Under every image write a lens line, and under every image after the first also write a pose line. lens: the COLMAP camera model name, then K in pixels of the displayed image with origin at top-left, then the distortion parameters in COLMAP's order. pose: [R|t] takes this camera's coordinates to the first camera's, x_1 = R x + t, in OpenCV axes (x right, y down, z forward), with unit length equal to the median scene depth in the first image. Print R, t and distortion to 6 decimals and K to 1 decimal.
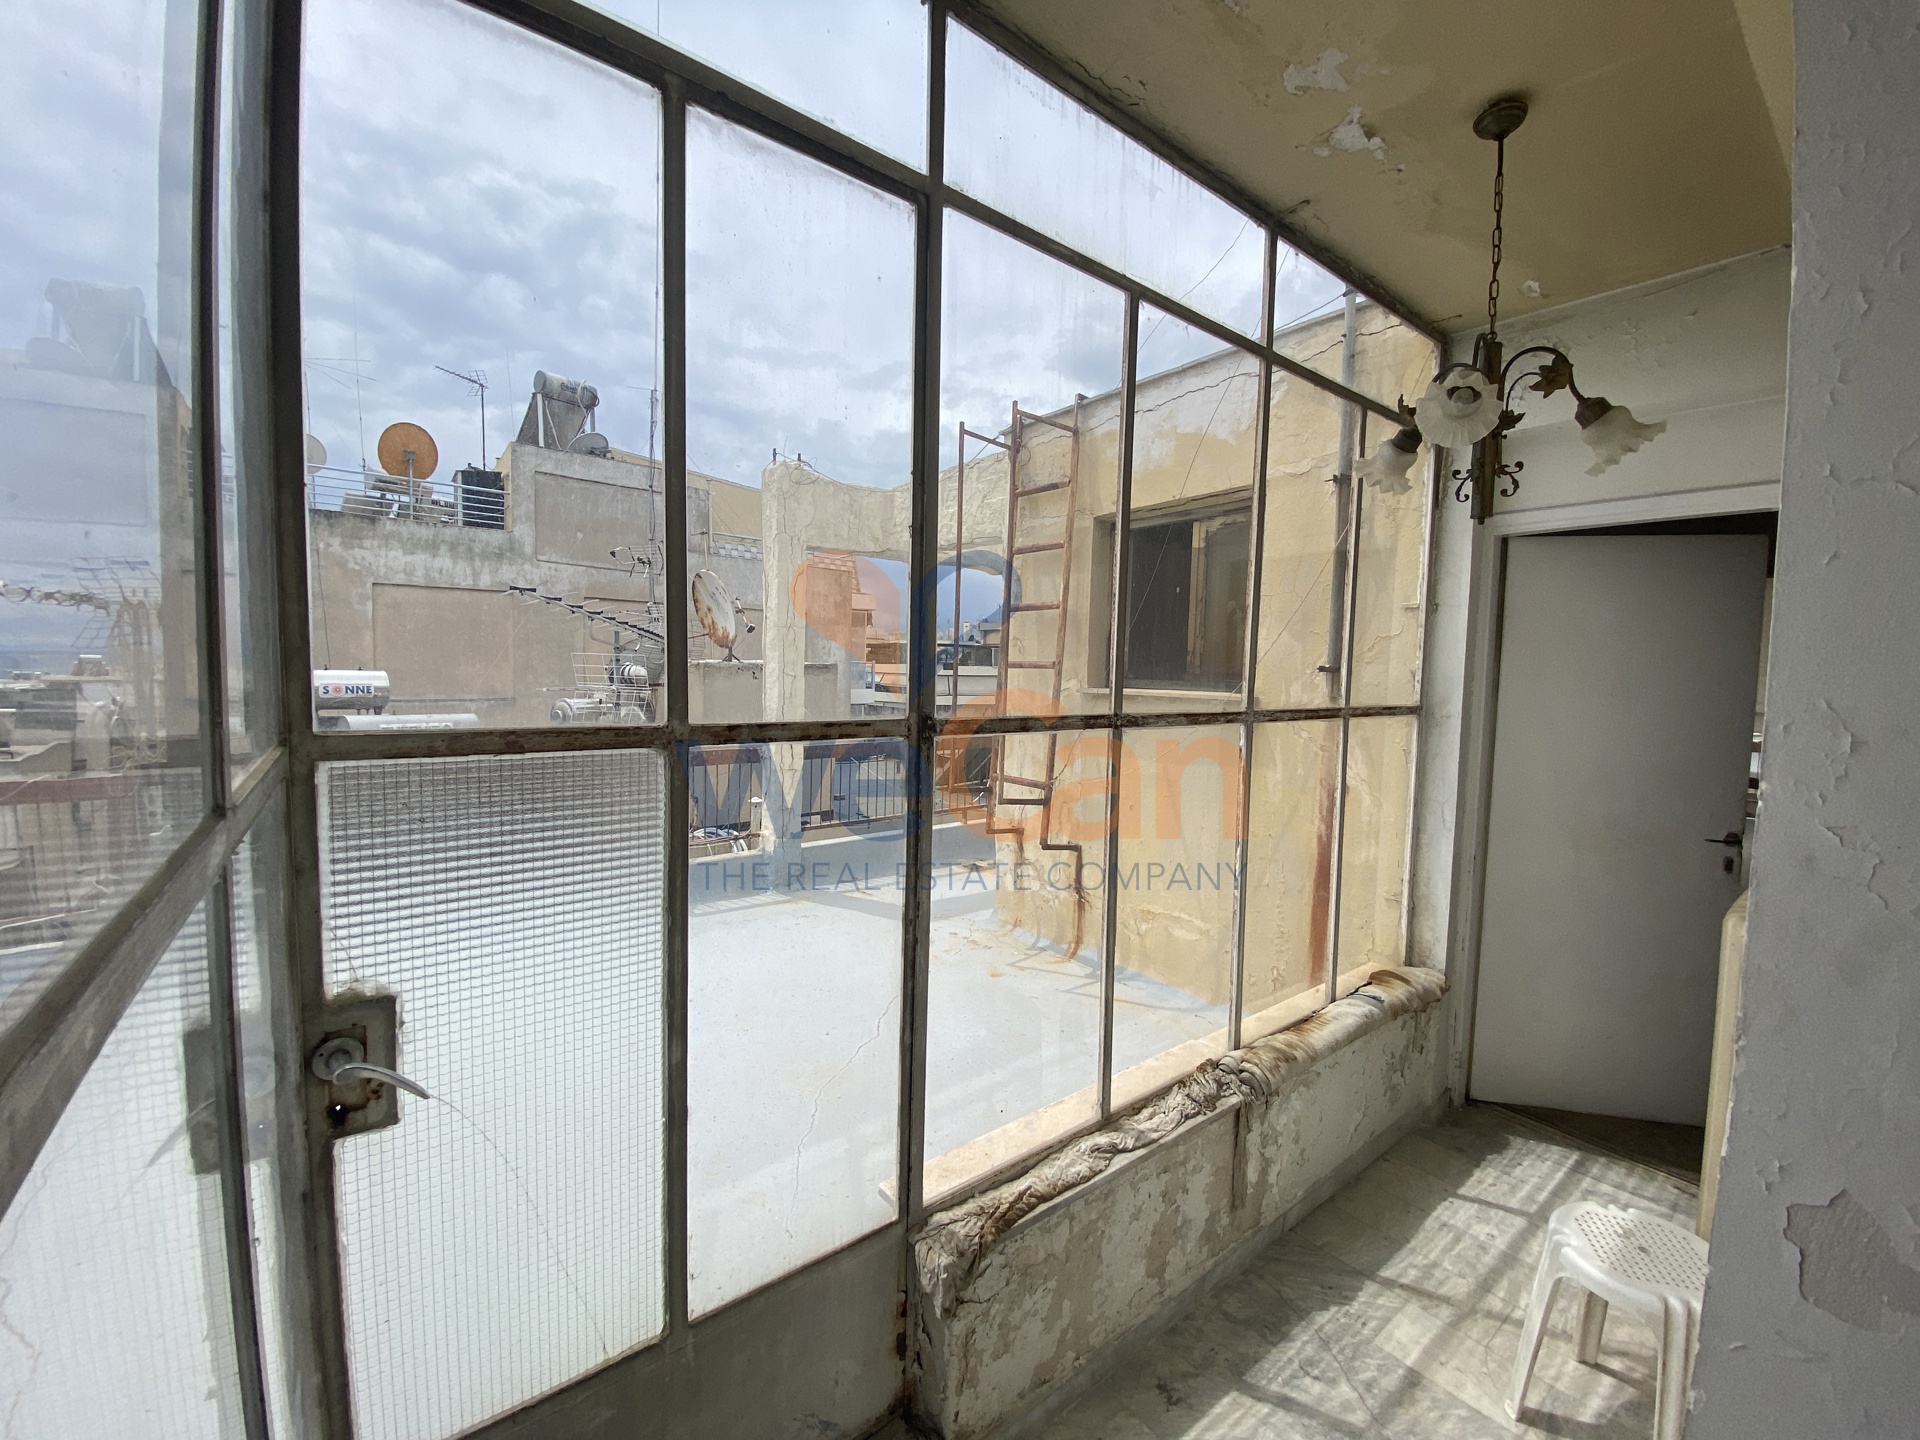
lens RADIAL K [[781.8, 0, 960.0], [0, 781.8, 720.0], [0, 0, 1]] dist [0.038164, -0.026479]
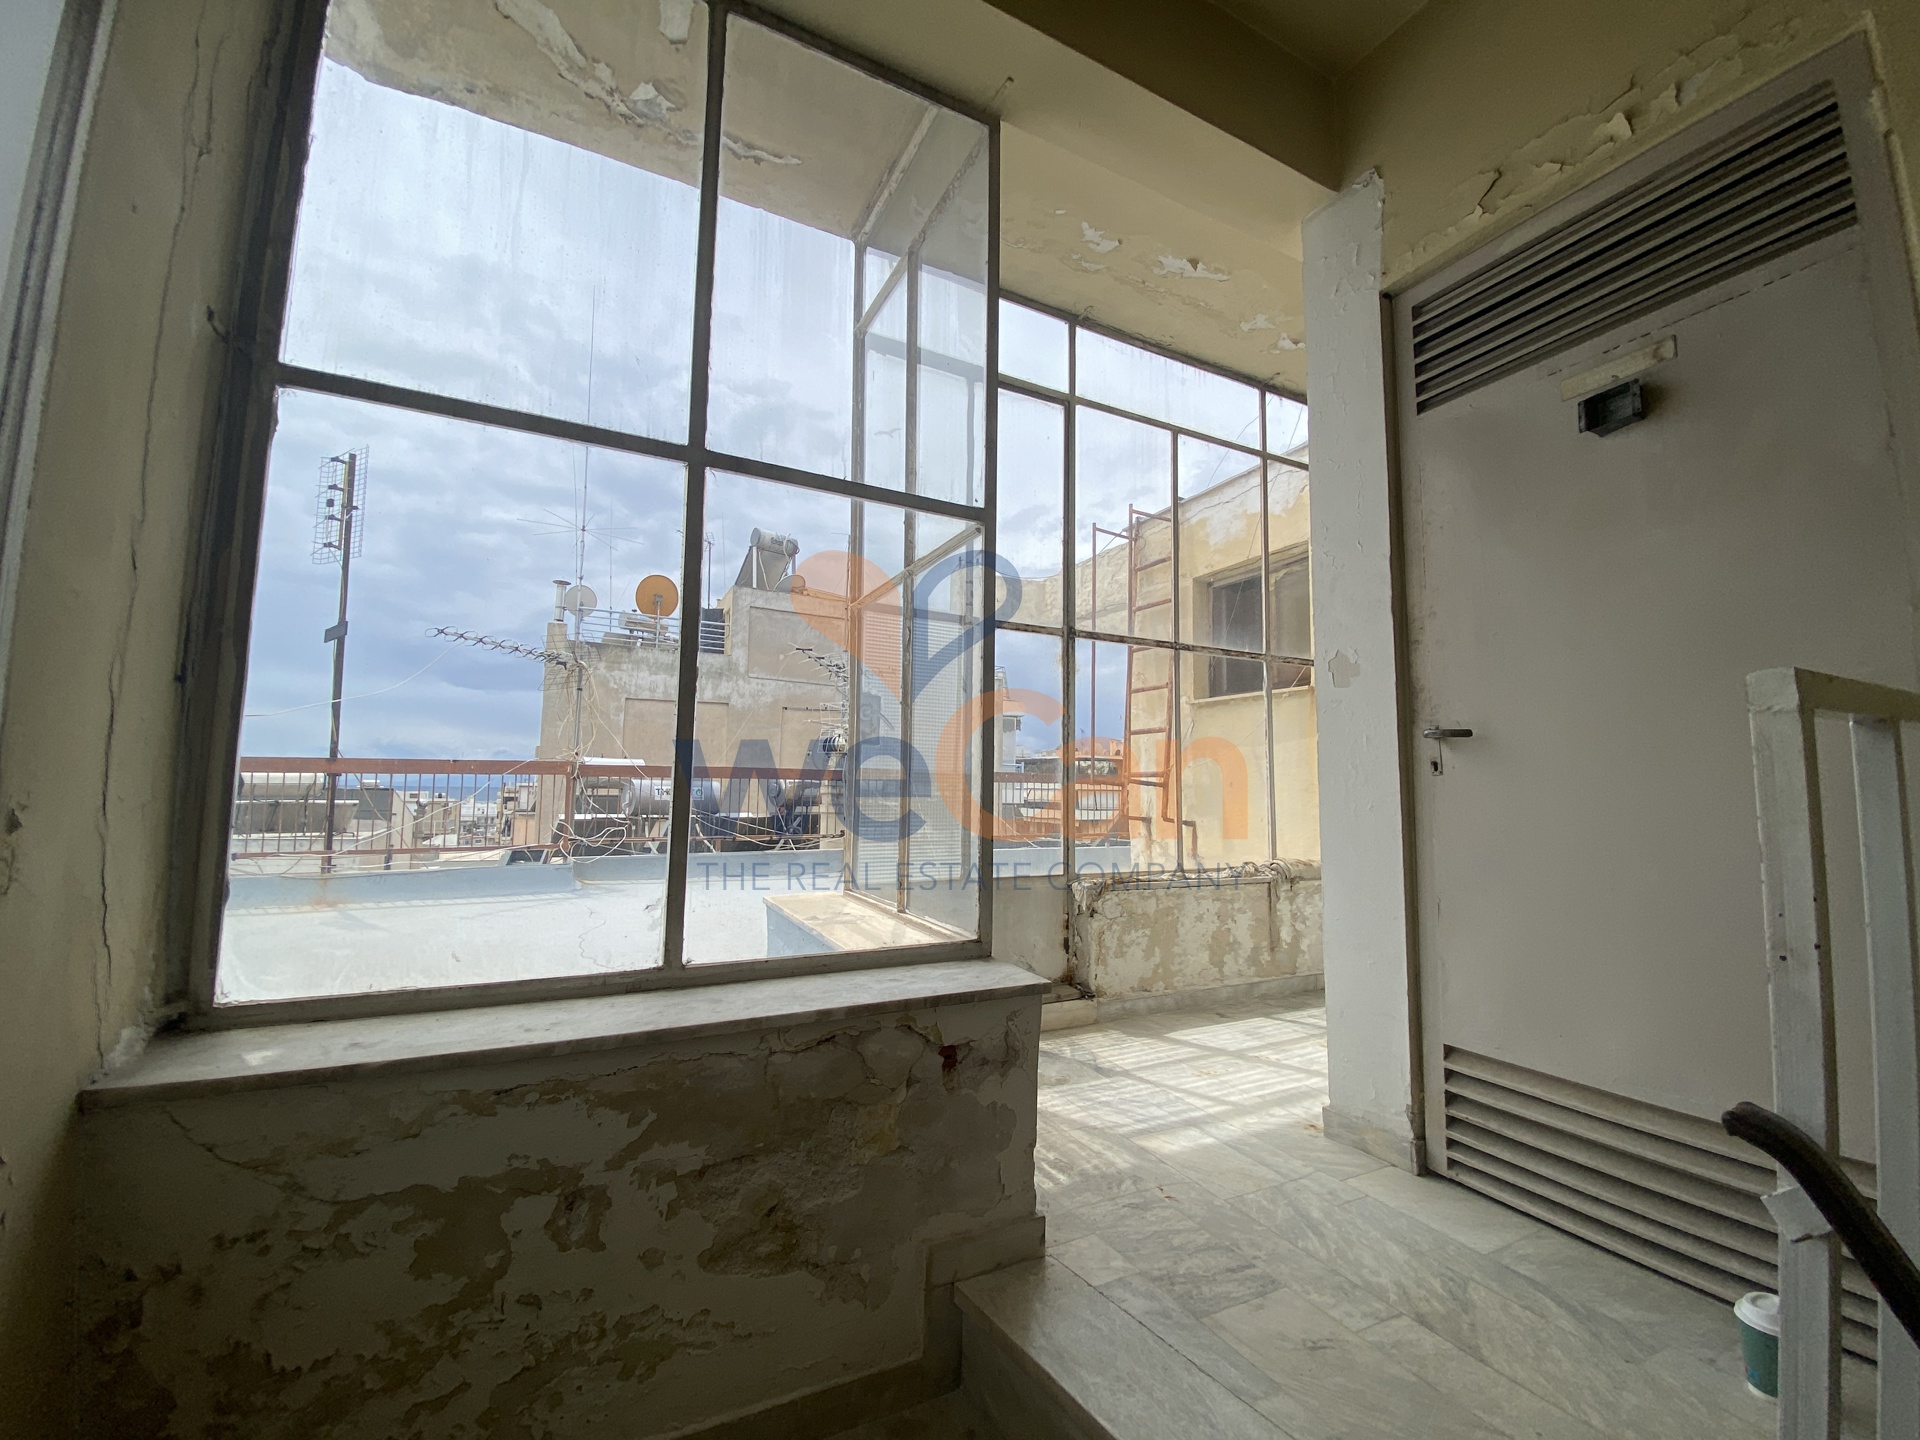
lens RADIAL K [[771.3, 0, 965.6], [0, 771.3, 715.6], [0, 0, 1]] dist [0.084768, -0.024989]
pose [[0.983586, -0.027265, -0.178370, 0.014931], [-0.001874, 0.986922, -0.161190, 0.206336], [0.180432, 0.158878, 0.970671, -0.380745]]
